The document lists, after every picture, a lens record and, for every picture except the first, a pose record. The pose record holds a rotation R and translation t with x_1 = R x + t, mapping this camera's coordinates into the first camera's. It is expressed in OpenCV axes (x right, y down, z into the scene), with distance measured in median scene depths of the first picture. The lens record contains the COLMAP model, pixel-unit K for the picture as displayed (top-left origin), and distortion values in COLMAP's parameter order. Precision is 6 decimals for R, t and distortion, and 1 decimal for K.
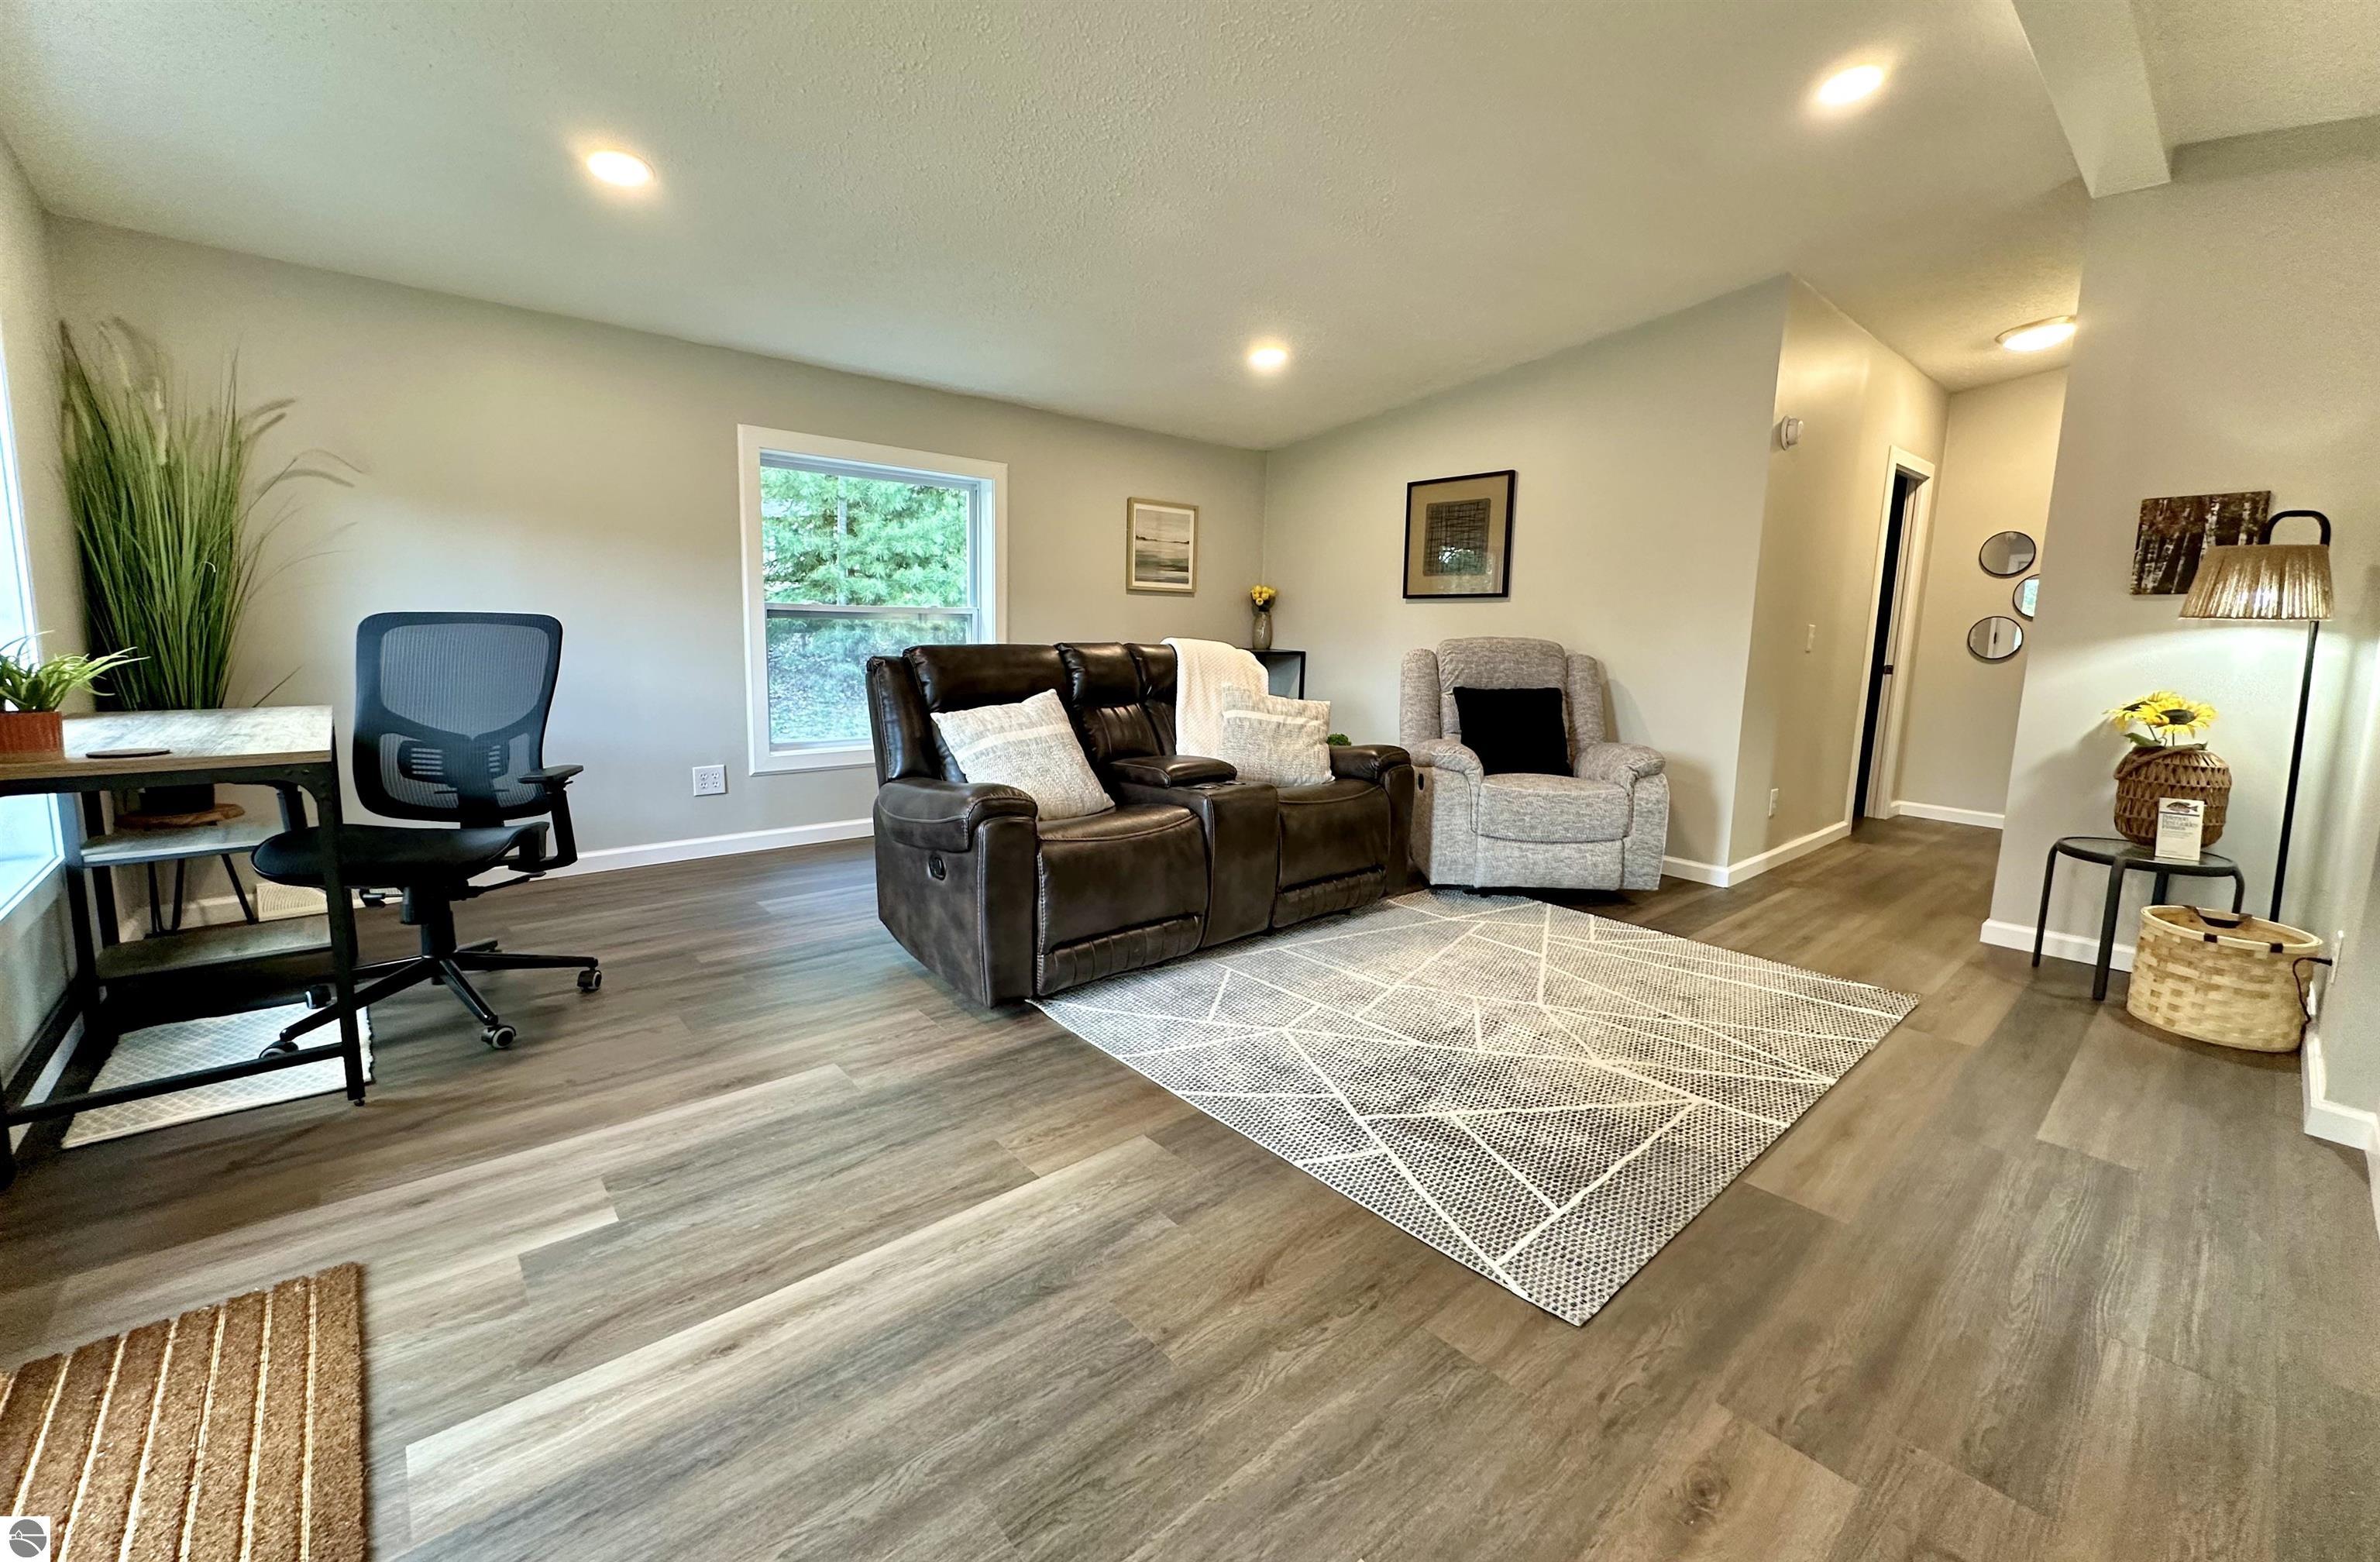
lens RADIAL K [[953.1, 0, 1184.9], [0, 953.1, 744.6], [0, 0, 1]] dist [-0.001480, 0.000423]
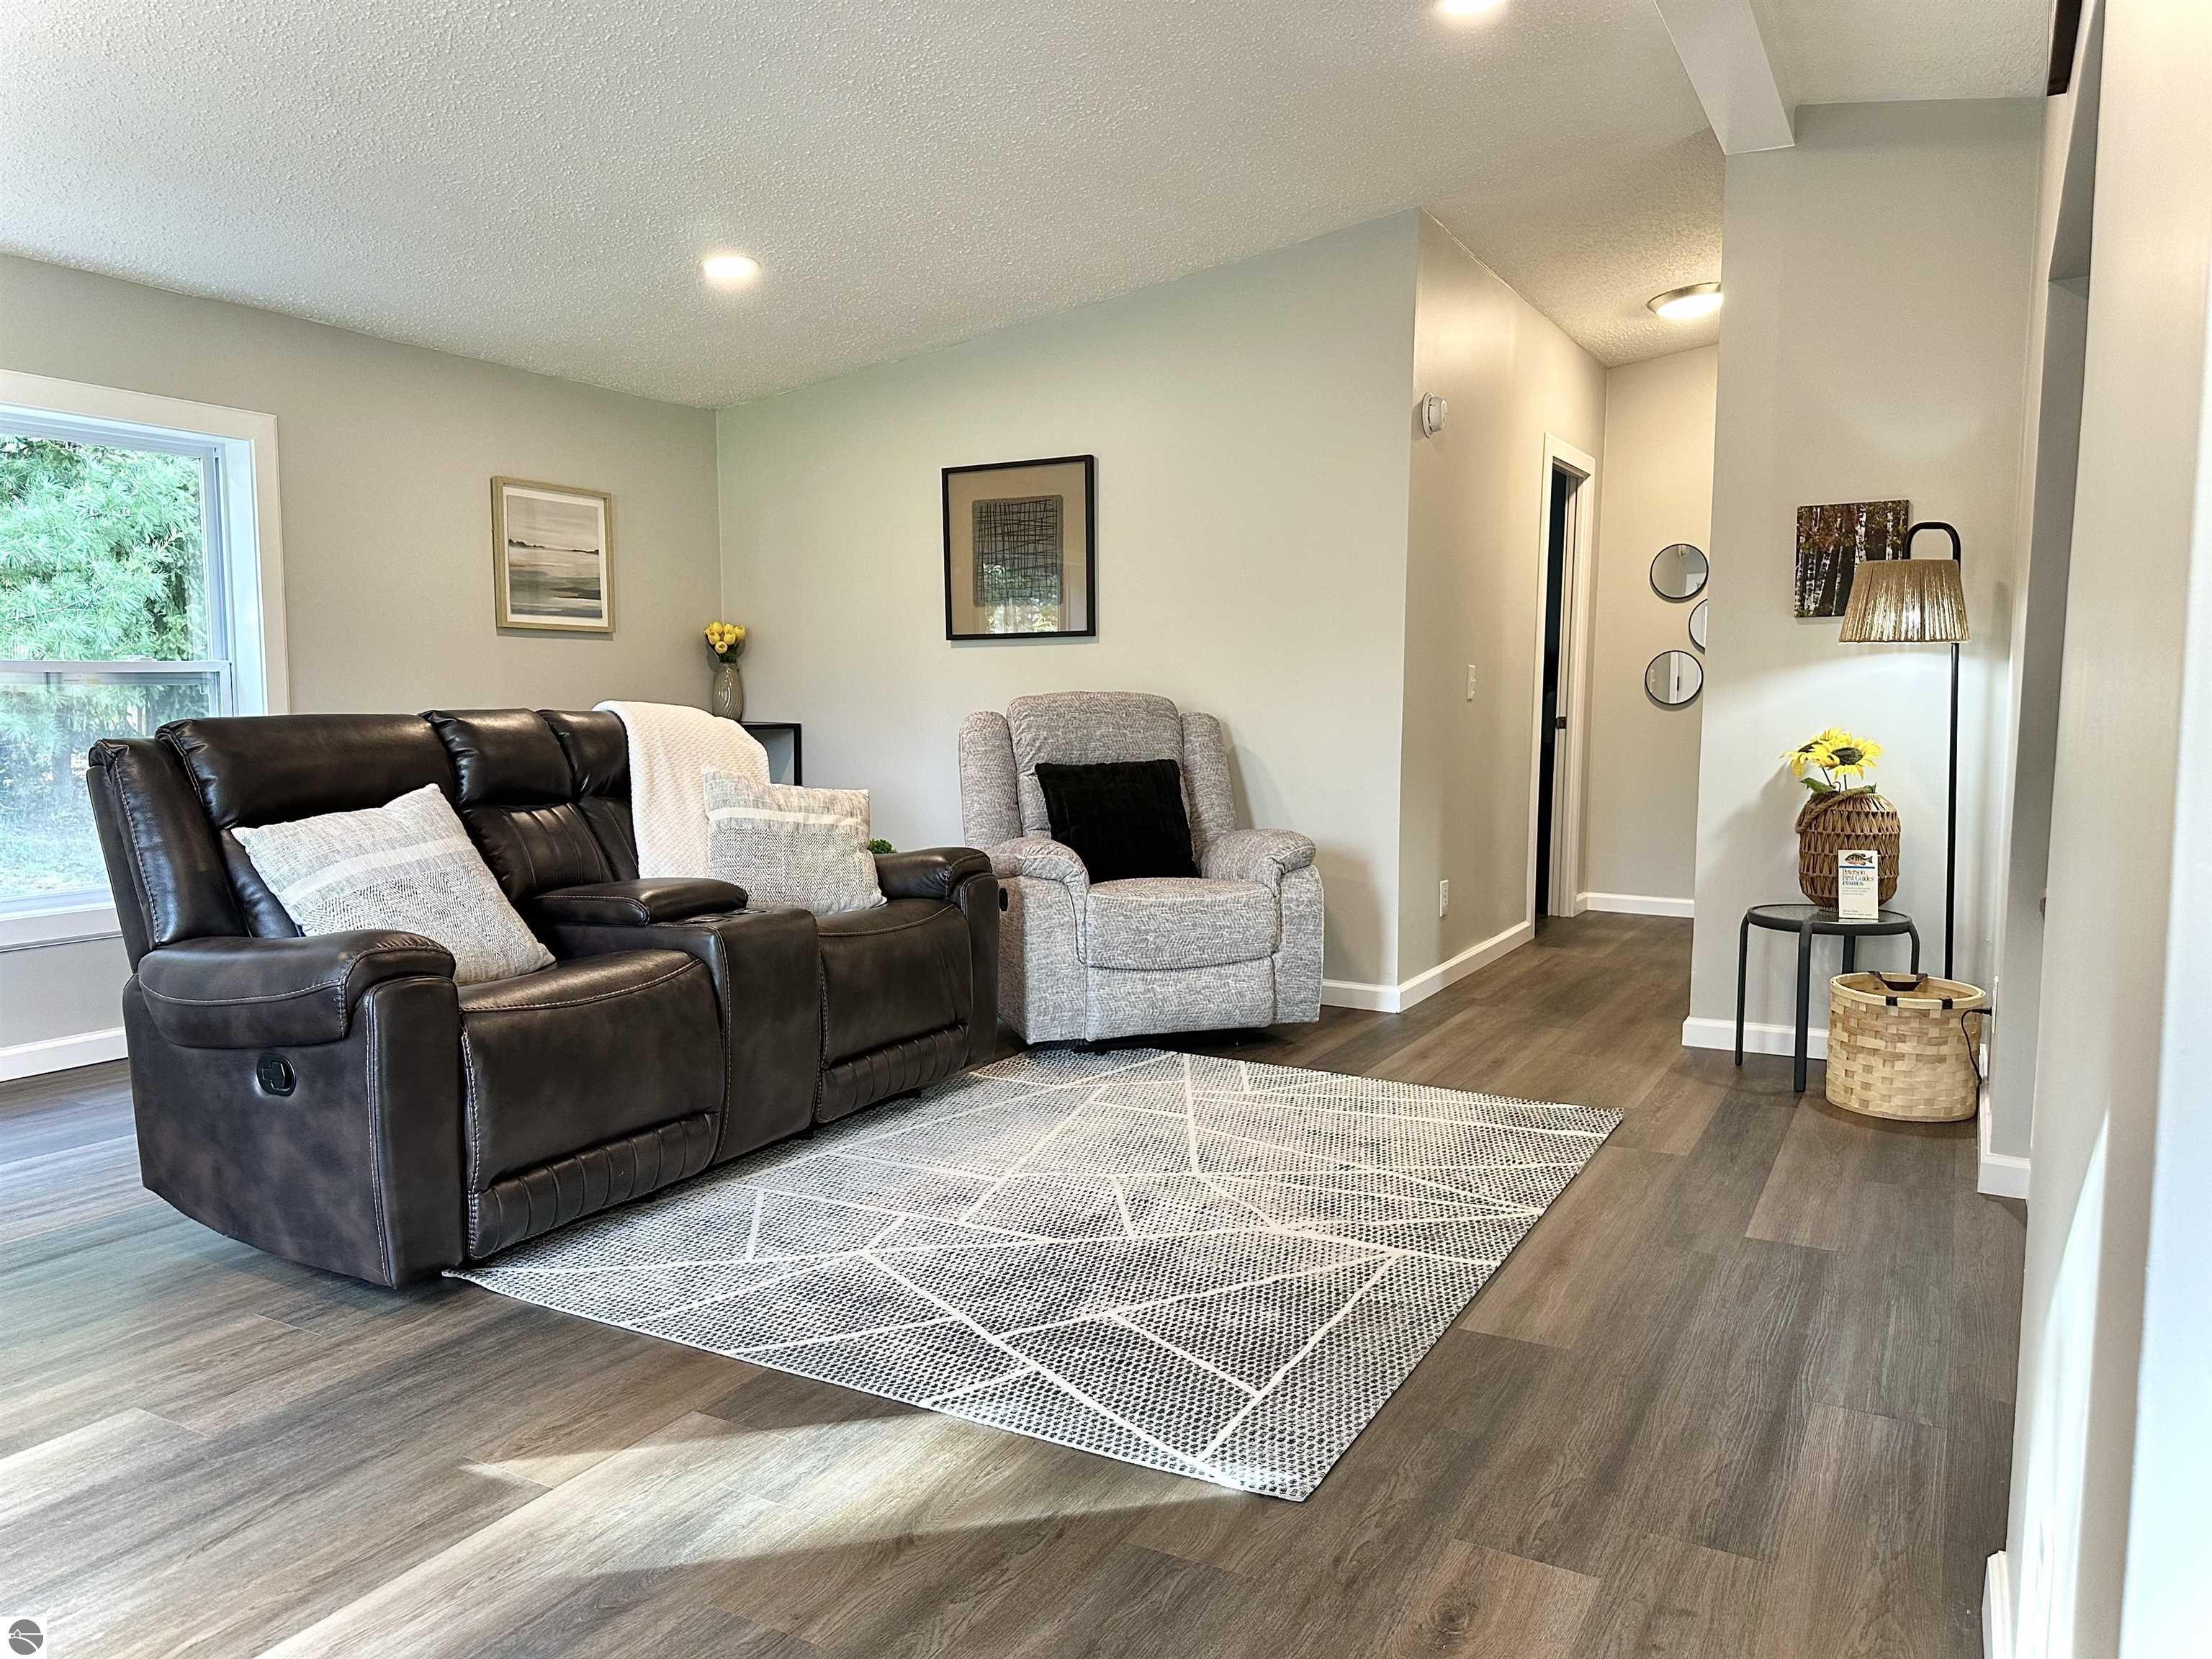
lens RADIAL K [[1545.9, 0, 1106.0], [0, 1545.9, 829.5], [0, 0, 1]] dist [0.153089, -0.278231]
pose [[0.938347, -0.053956, 0.341459, -0.096757], [0.066328, 0.997493, -0.024652, 0.031140], [-0.339272, 0.045780, 0.939573, -0.133407]]
